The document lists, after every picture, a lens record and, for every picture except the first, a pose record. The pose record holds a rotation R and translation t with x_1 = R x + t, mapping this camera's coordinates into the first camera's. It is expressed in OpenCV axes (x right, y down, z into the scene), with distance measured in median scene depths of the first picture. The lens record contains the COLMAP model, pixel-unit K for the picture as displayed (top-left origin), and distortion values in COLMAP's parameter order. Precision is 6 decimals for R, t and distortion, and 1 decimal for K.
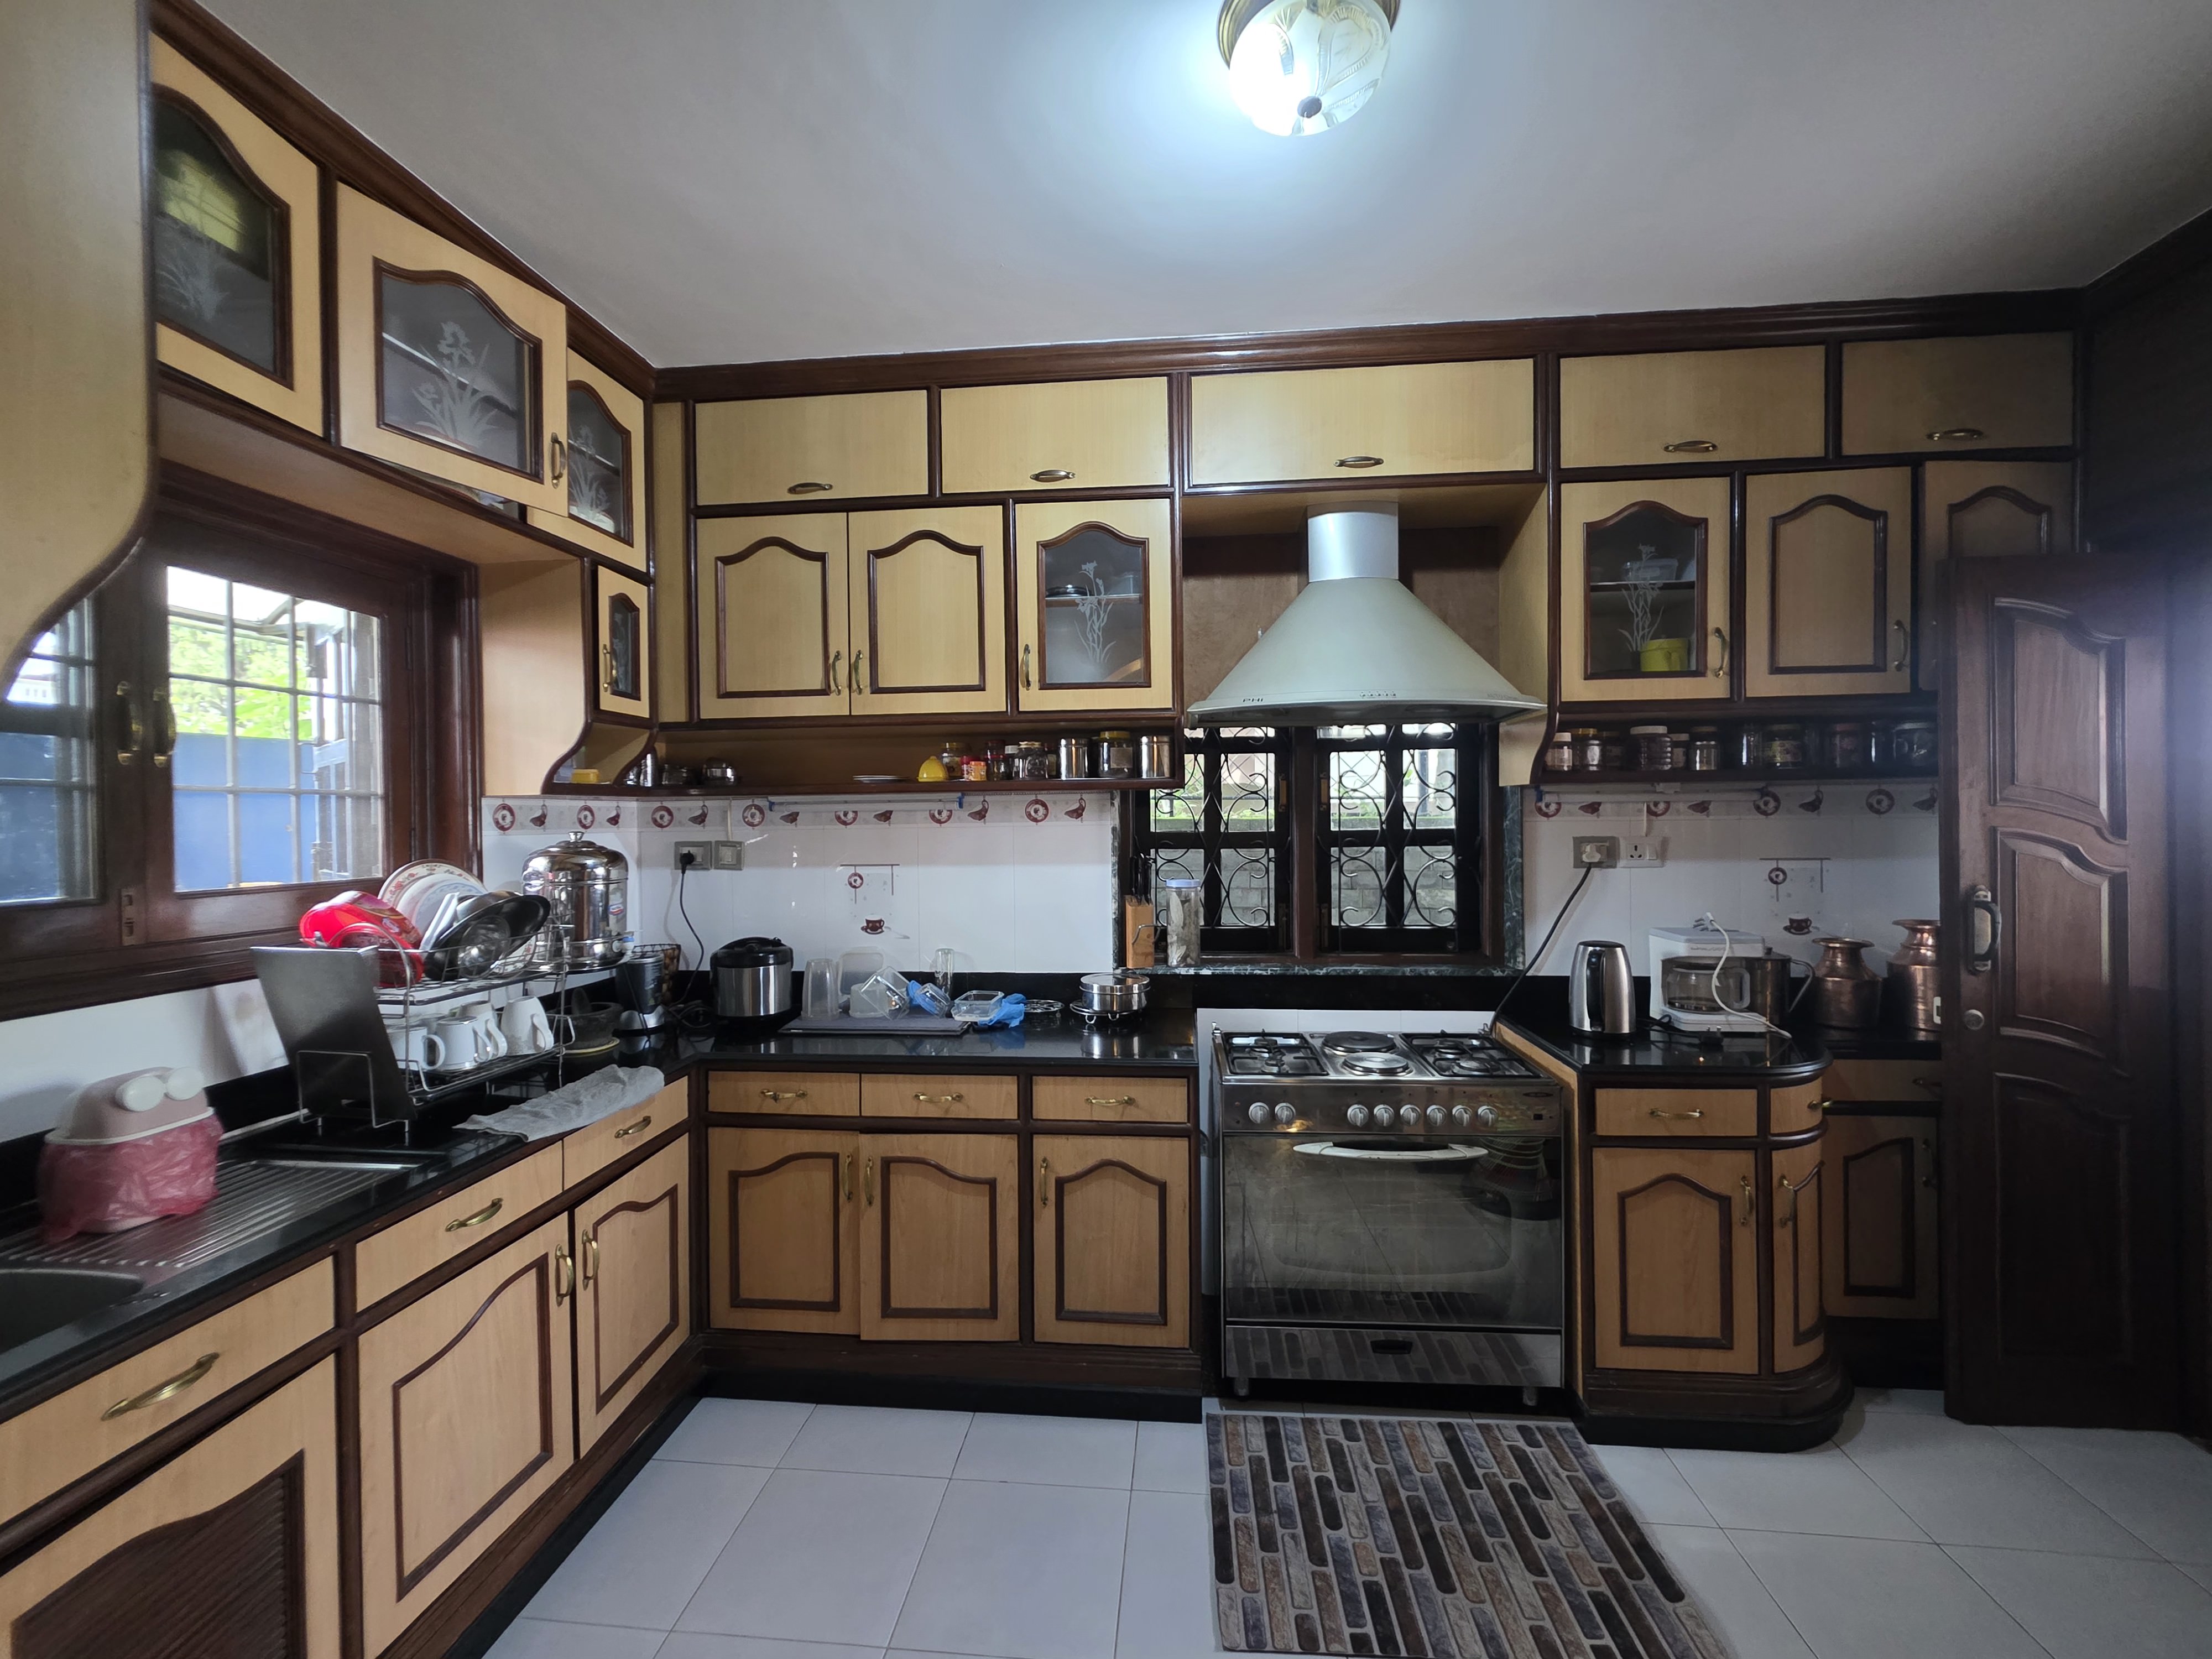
lens RADIAL K [[879.9, 0, 1103.3], [0, 879.9, 826.1], [0, 0, 1]] dist [0.000486, 0.000016]
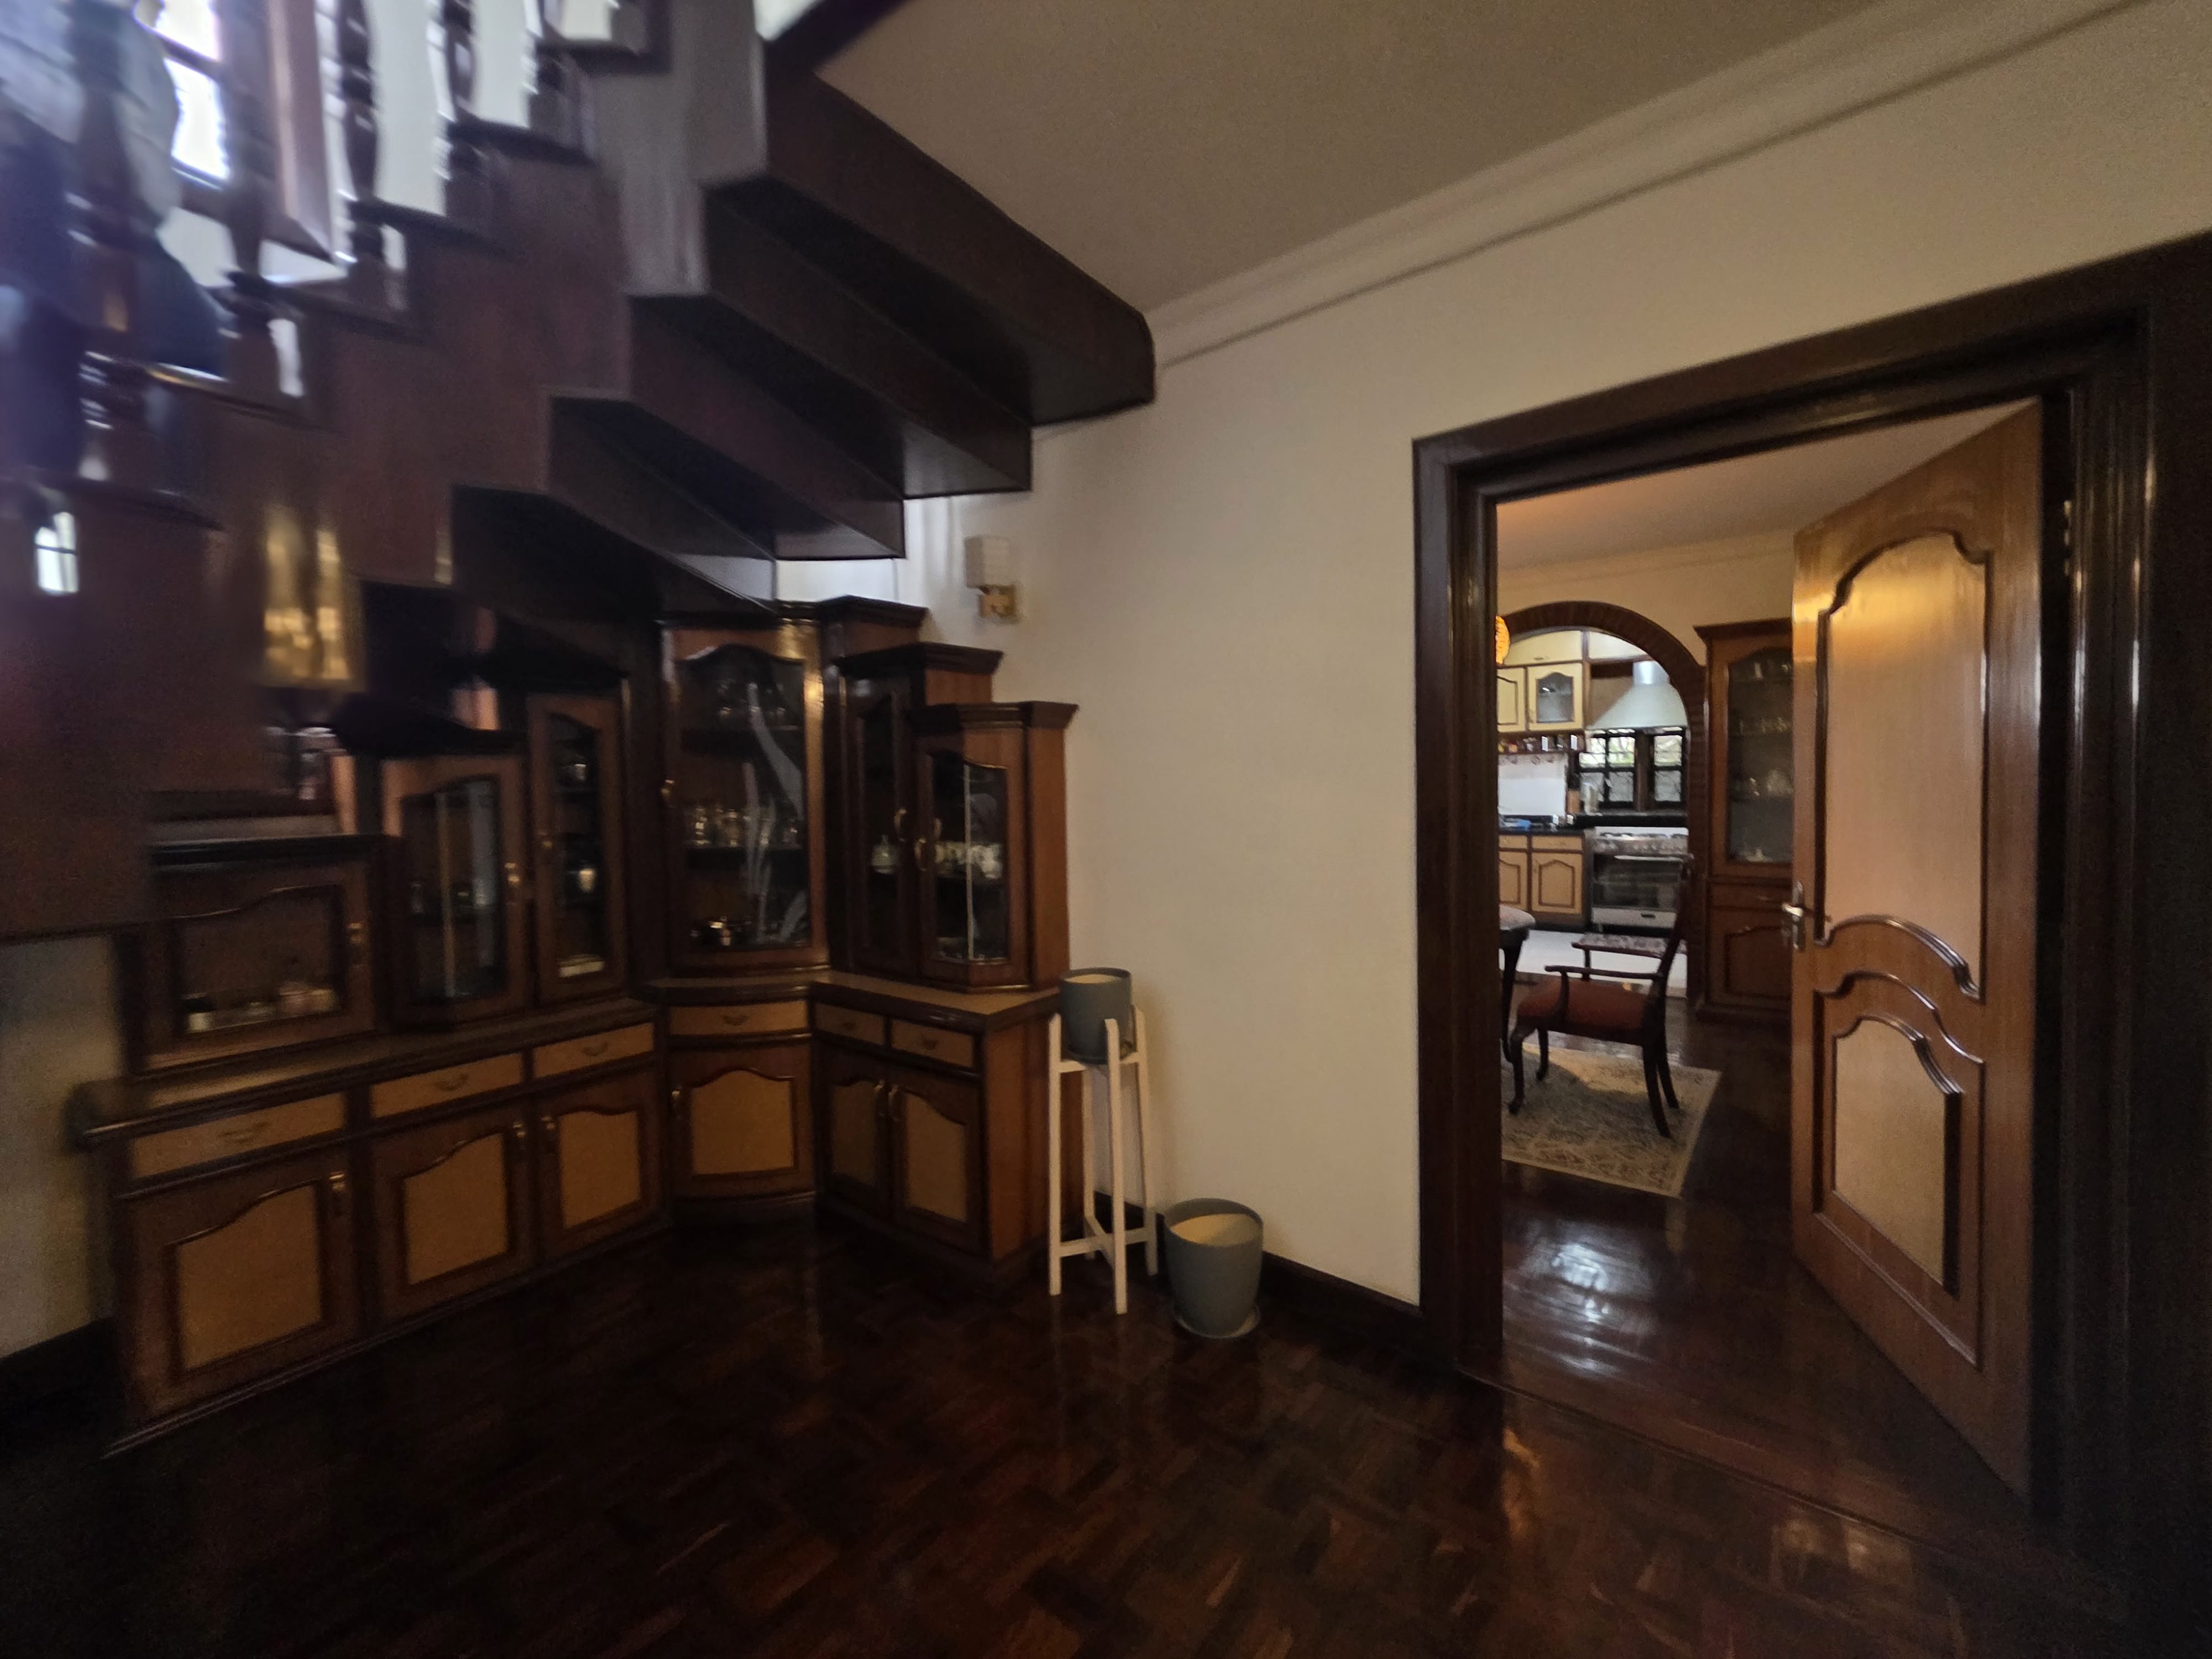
lens RADIAL K [[879.9, 0, 1097.6], [0, 879.9, 822.3], [0, 0, 1]] dist [0.000486, 0.000016]
pose [[0.849465, 0.014406, -0.527448, 0.261098], [0.006354, 0.999275, 0.037526, 0.076406], [0.527607, -0.035229, 0.848758, -2.526539]]
